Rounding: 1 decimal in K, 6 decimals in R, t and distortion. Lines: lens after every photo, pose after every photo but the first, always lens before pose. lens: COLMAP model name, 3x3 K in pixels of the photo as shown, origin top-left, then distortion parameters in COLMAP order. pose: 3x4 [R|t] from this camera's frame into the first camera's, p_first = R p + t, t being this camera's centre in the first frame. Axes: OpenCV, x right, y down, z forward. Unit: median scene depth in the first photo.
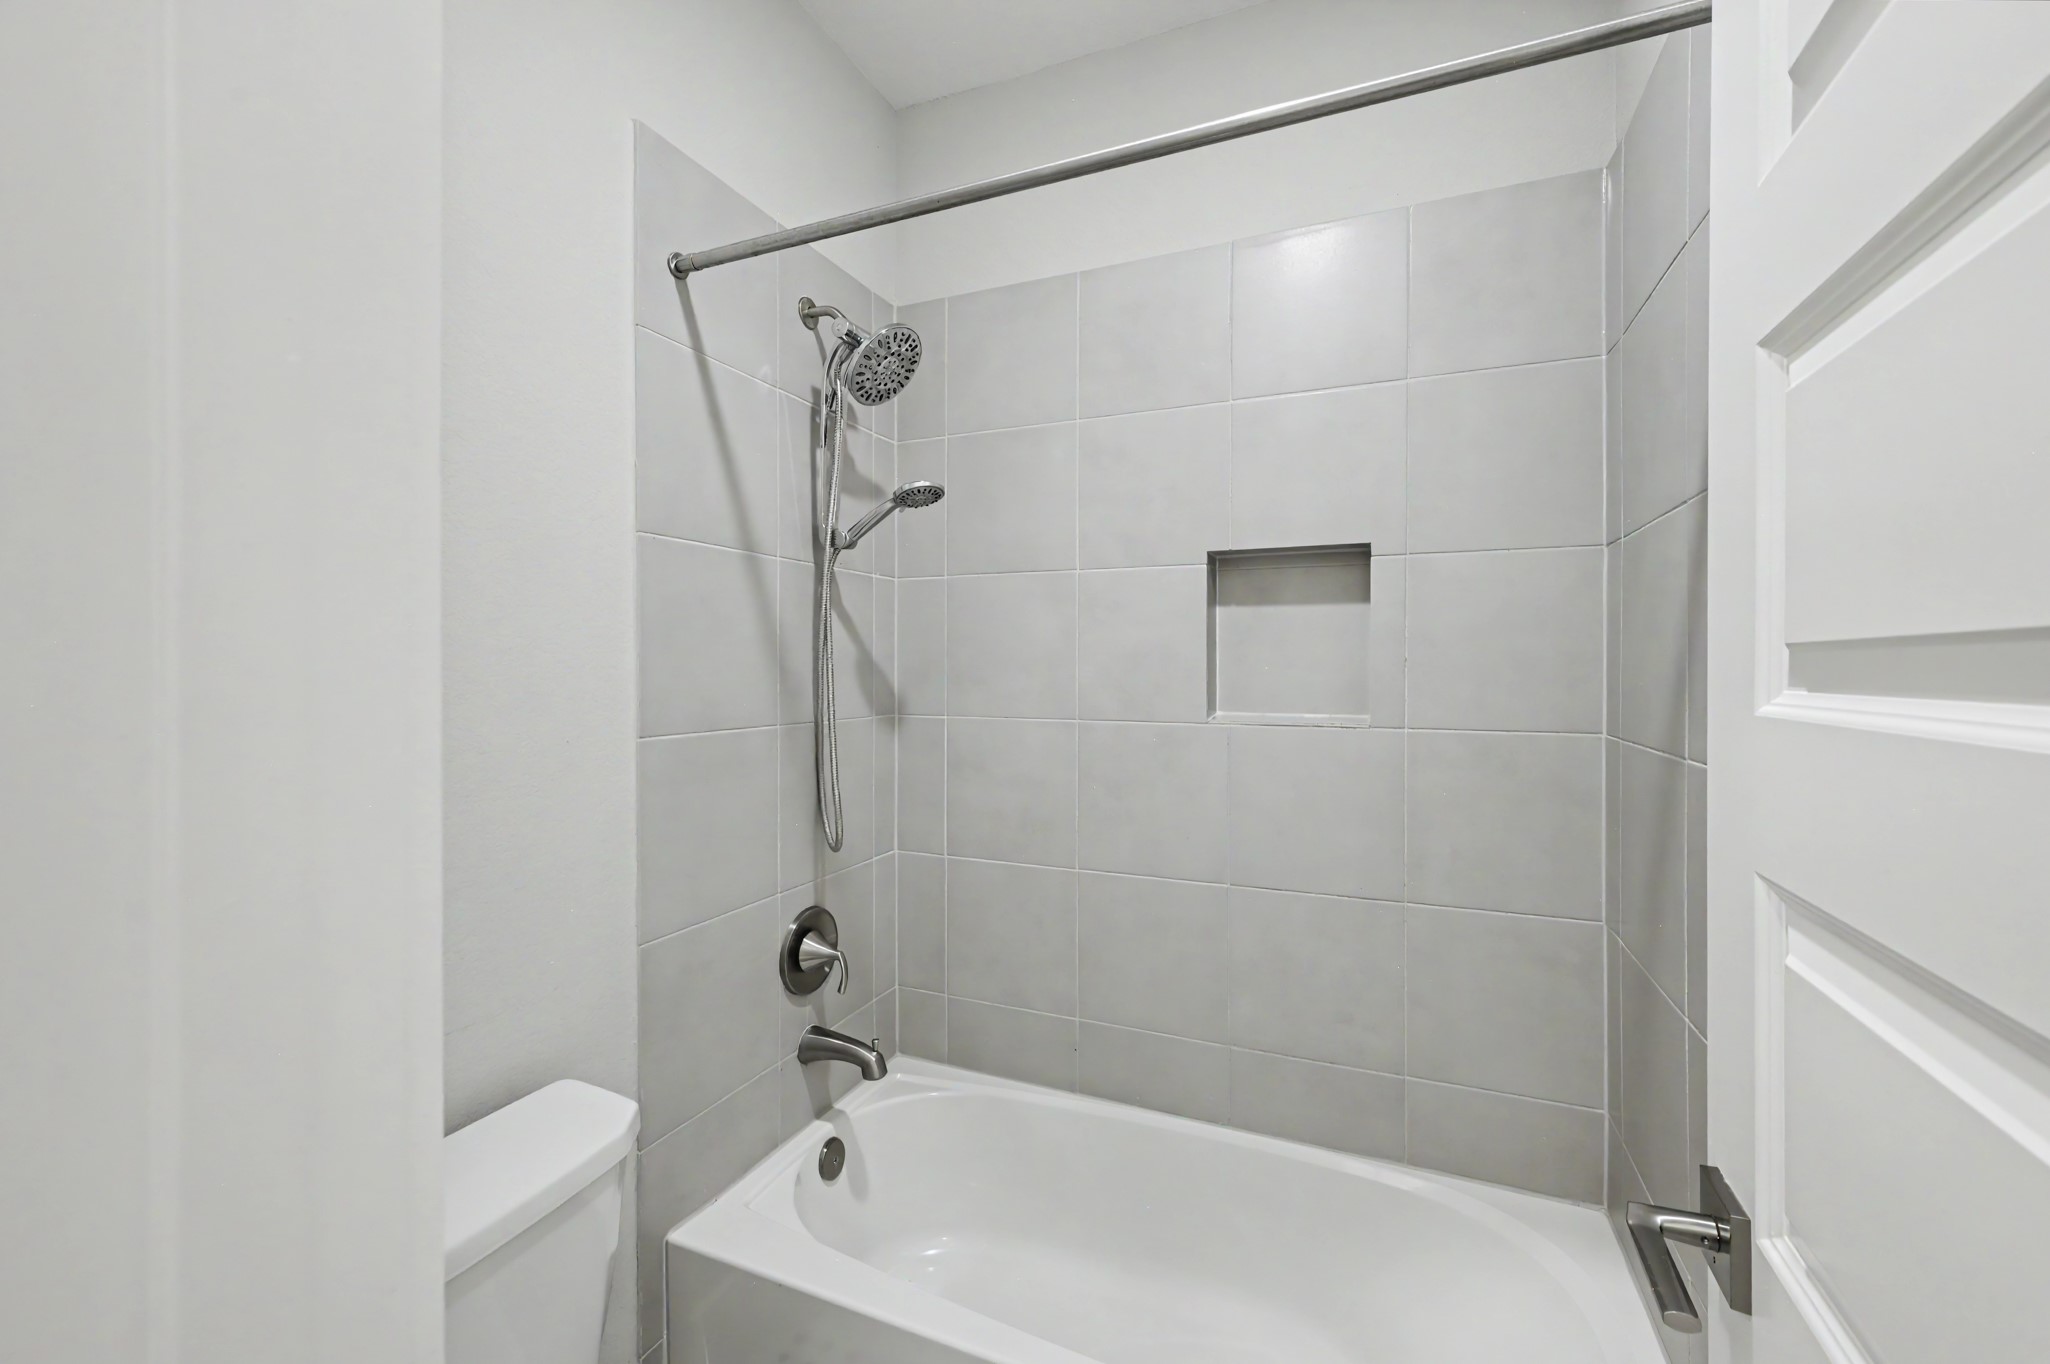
lens RADIAL K [[816.5, 0, 1033.5], [0, 816.5, 672.5], [0, 0, 1]] dist [0.000646, 0.000217]
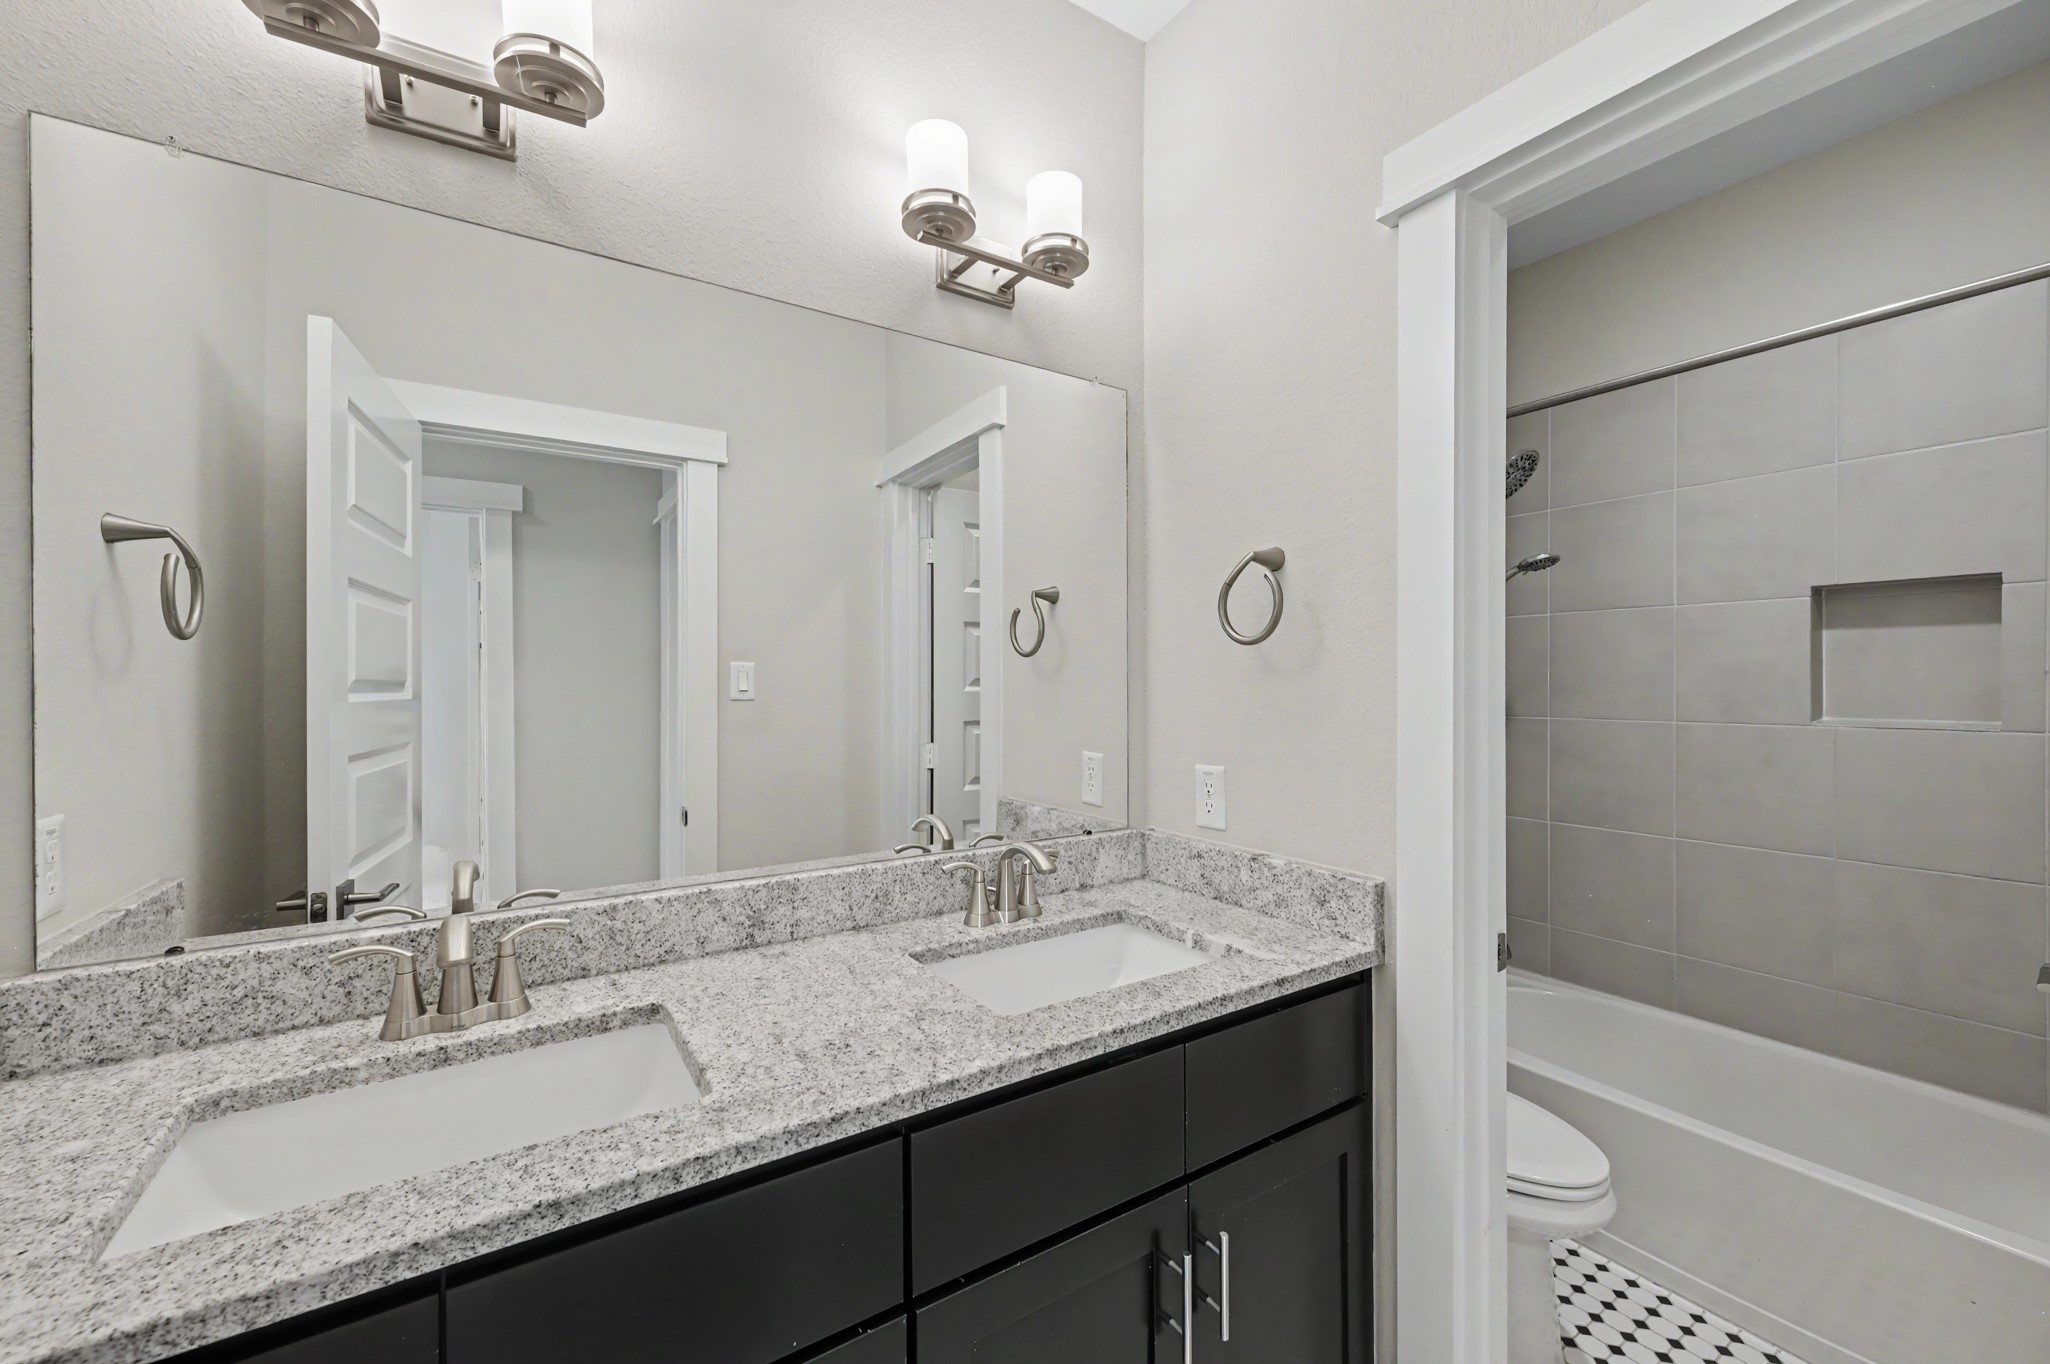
lens RADIAL K [[816.5, 0, 1008.5], [0, 816.5, 683.3], [0, 0, 1]] dist [0.000646, 0.000217]
pose [[0.834616, 0.002938, -0.550824, -0.118222], [-0.009472, 0.999914, -0.009019, 0.020714], [0.550750, 0.012745, 0.834573, -0.694496]]
